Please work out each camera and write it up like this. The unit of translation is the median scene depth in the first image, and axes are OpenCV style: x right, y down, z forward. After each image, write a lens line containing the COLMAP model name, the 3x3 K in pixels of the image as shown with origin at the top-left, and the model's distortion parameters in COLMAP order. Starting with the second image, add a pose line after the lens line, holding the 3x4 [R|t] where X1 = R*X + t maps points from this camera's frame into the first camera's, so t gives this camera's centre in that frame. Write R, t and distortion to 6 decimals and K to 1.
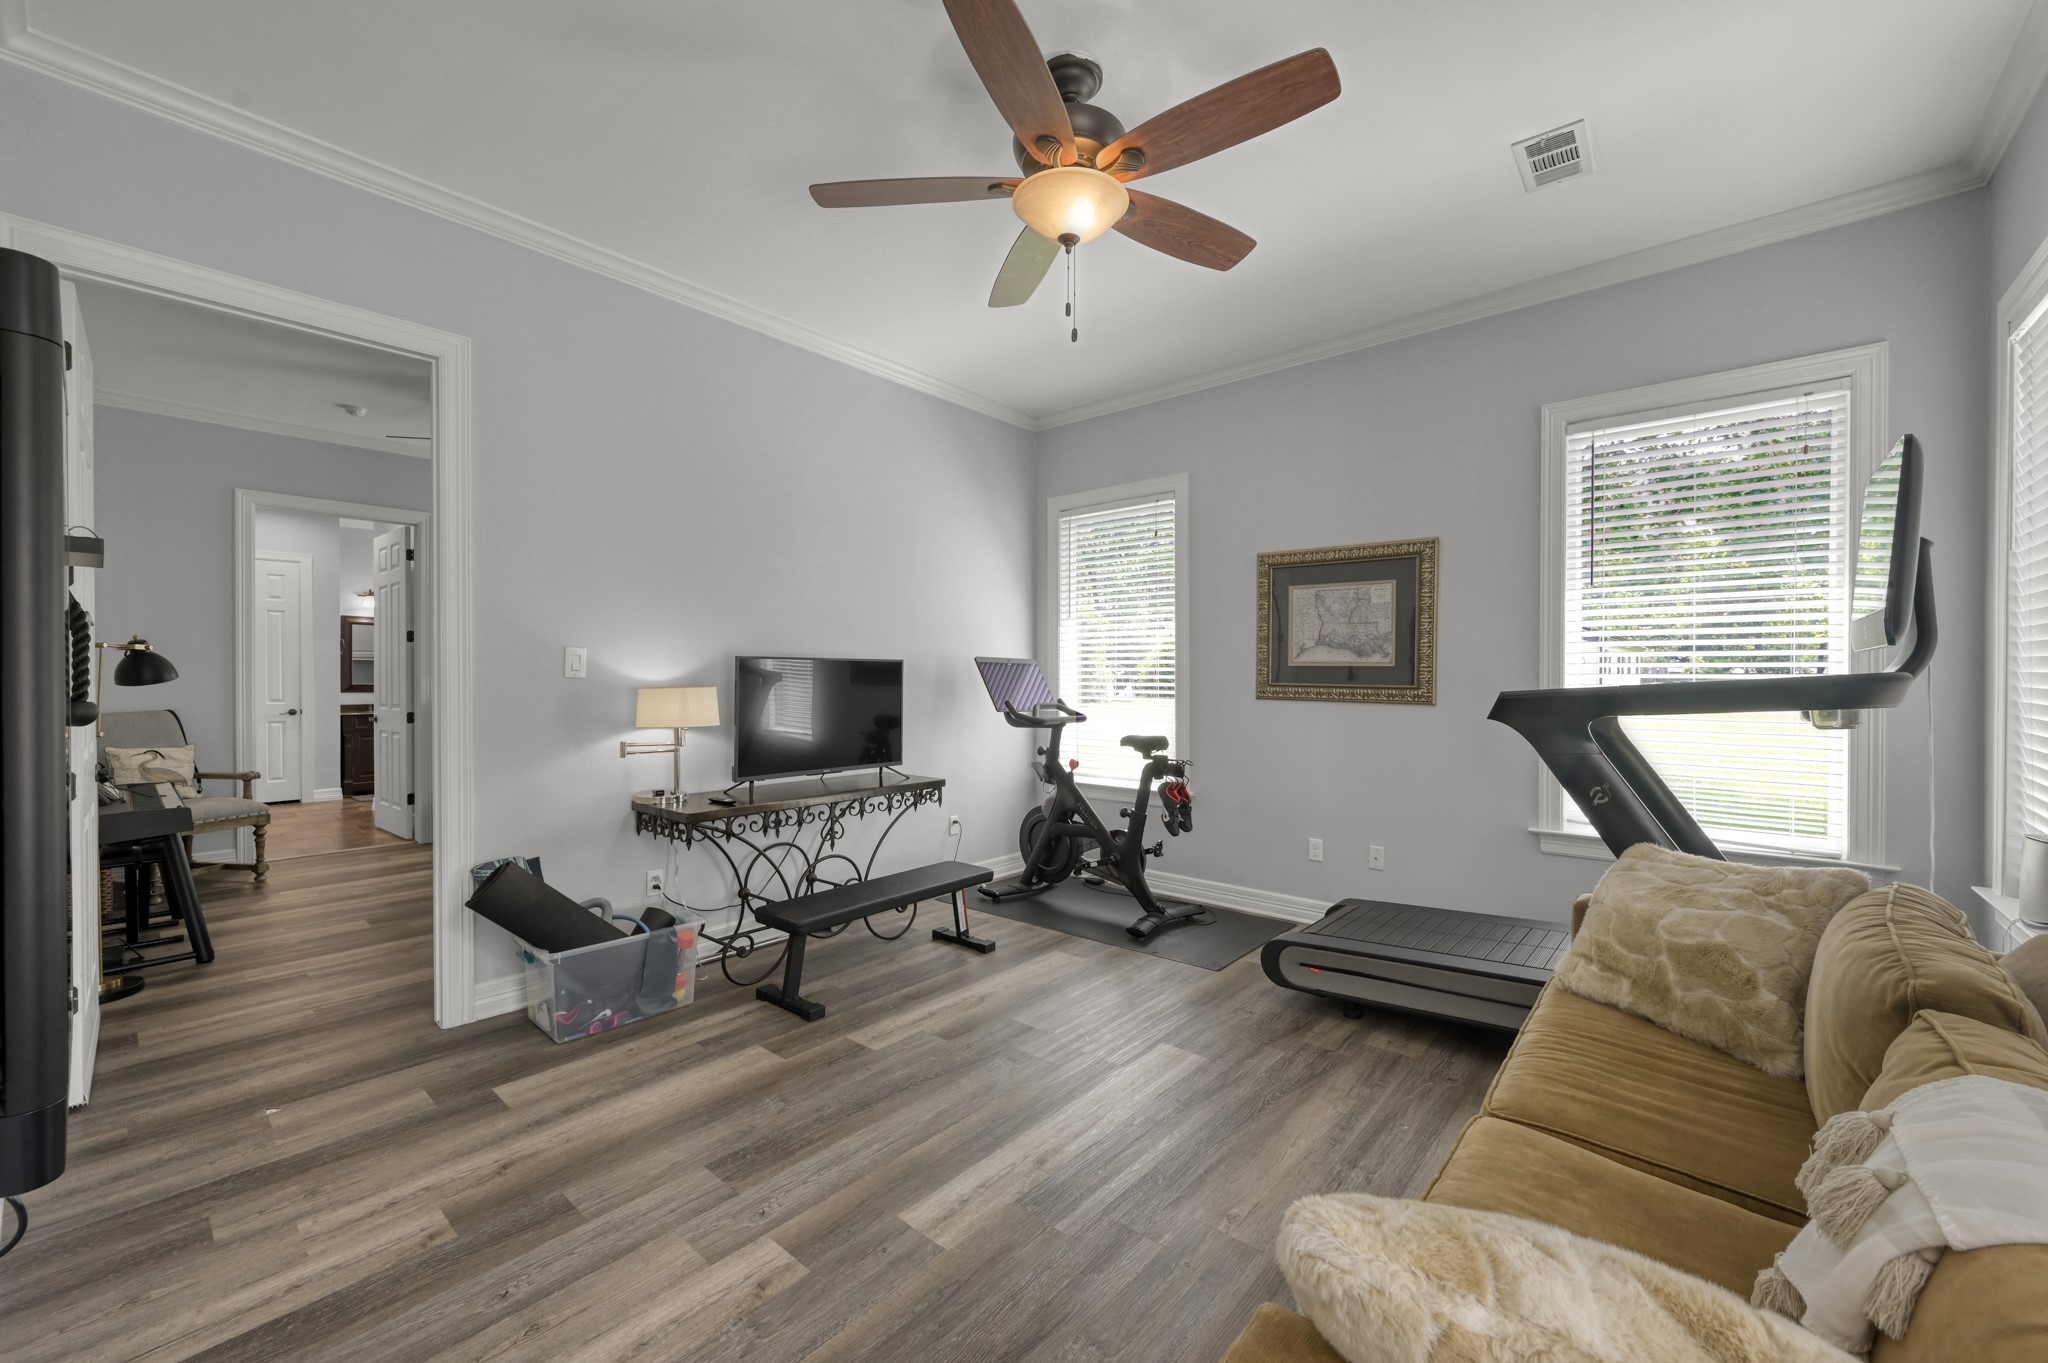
lens RADIAL K [[814.4, 0, 1036.9], [0, 814.4, 688.1], [0, 0, 1]] dist [-0.002800, 0.001090]
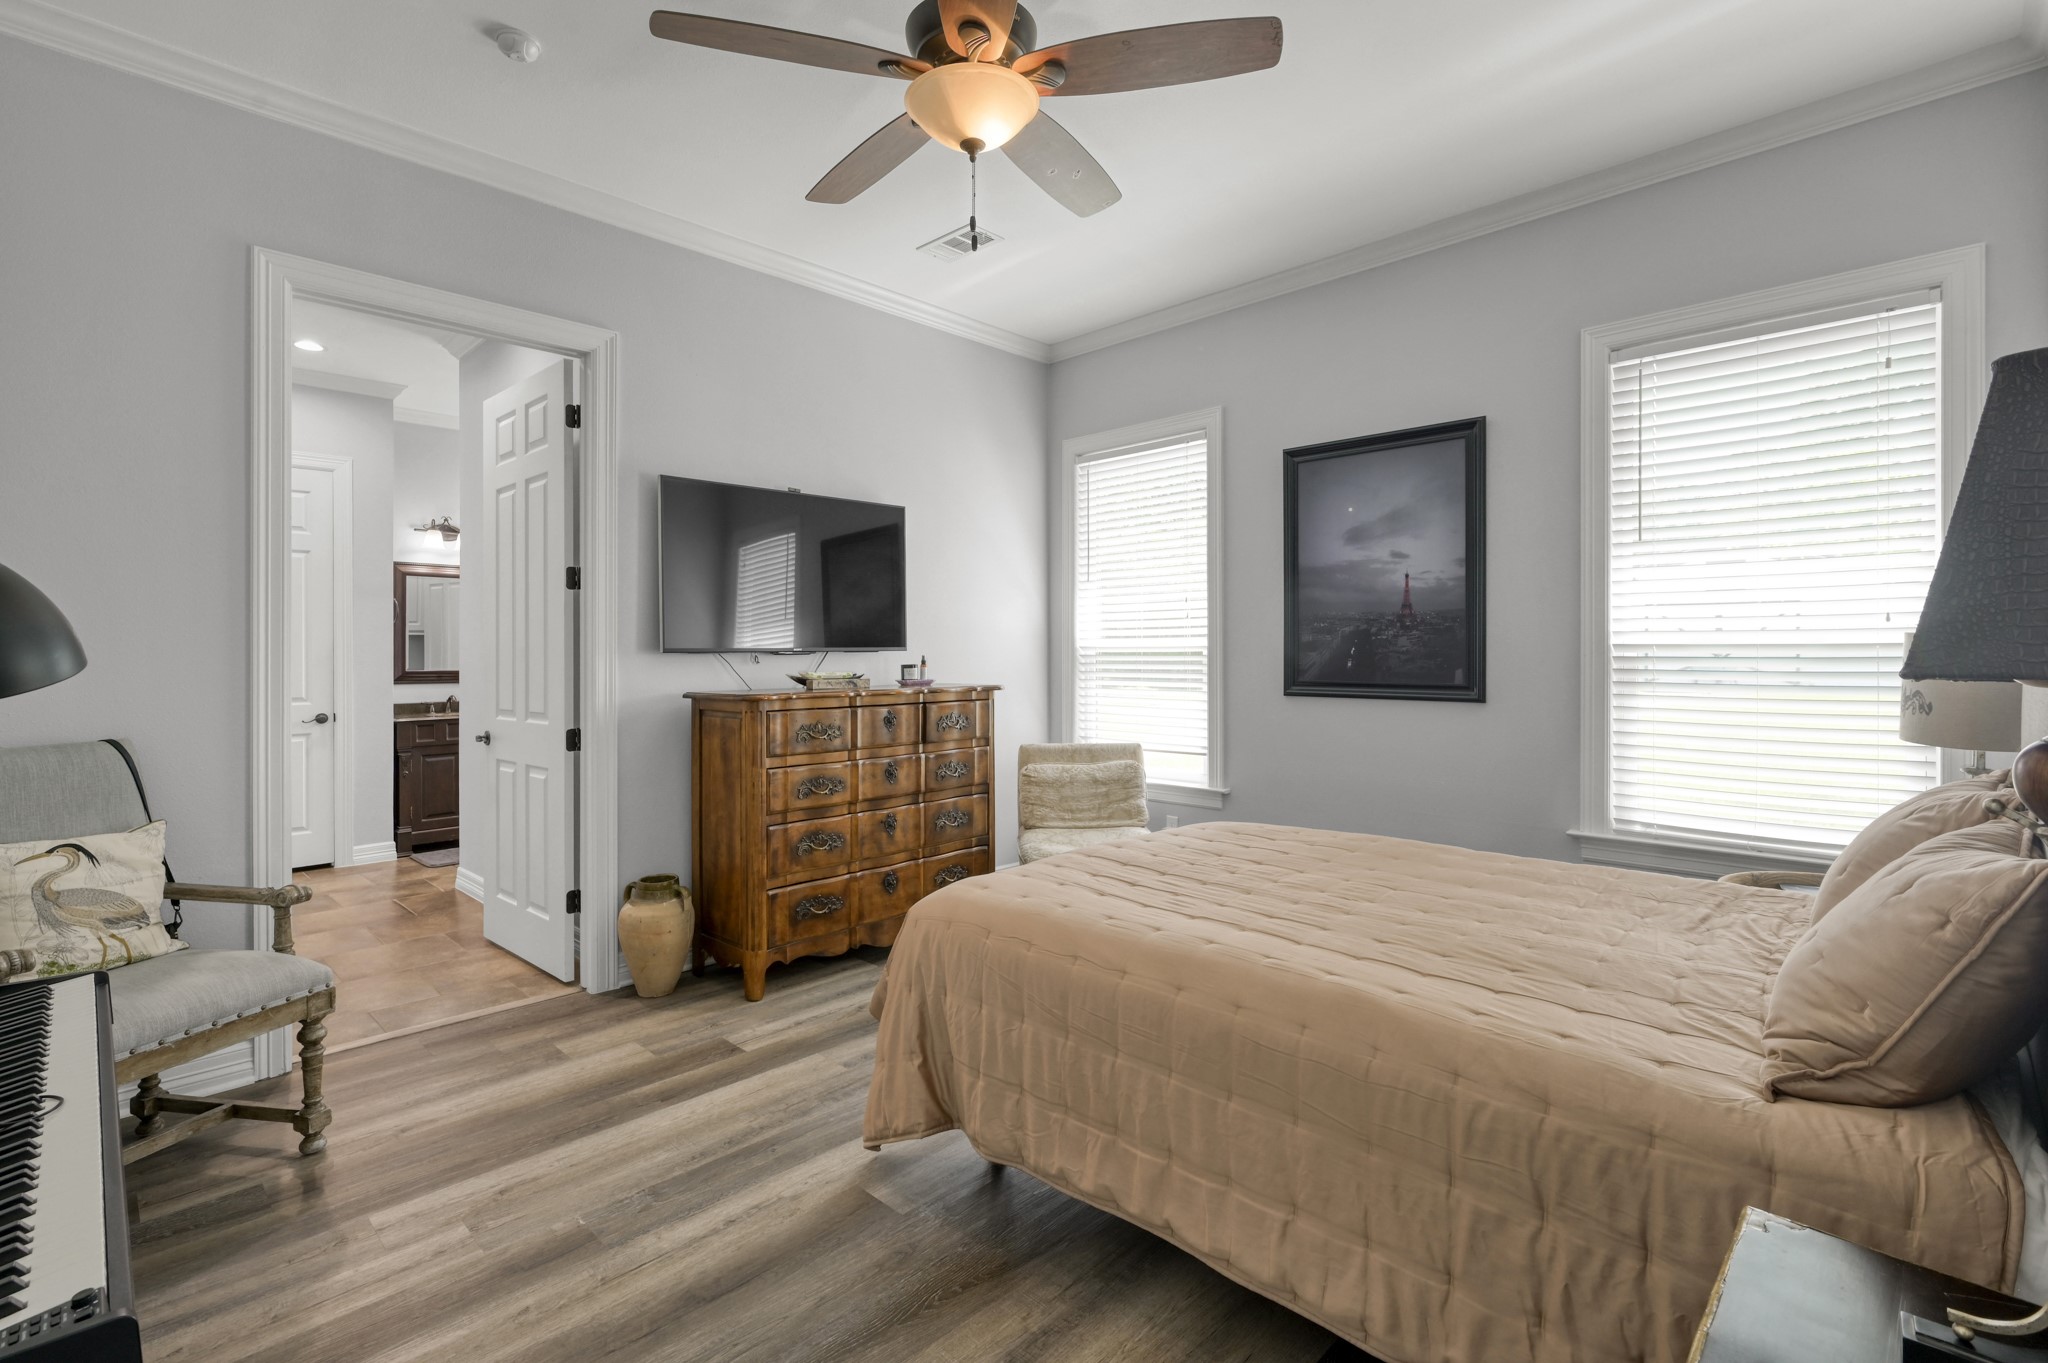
lens RADIAL K [[918.9, 0, 1015.9], [0, 918.9, 648.9], [0, 0, 1]] dist [0.003583, -0.000173]
pose [[0.998066, -0.012661, -0.060864, -0.462479], [0.011748, 0.999814, -0.015324, -0.007945], [0.061047, 0.014579, 0.998028, 0.448852]]
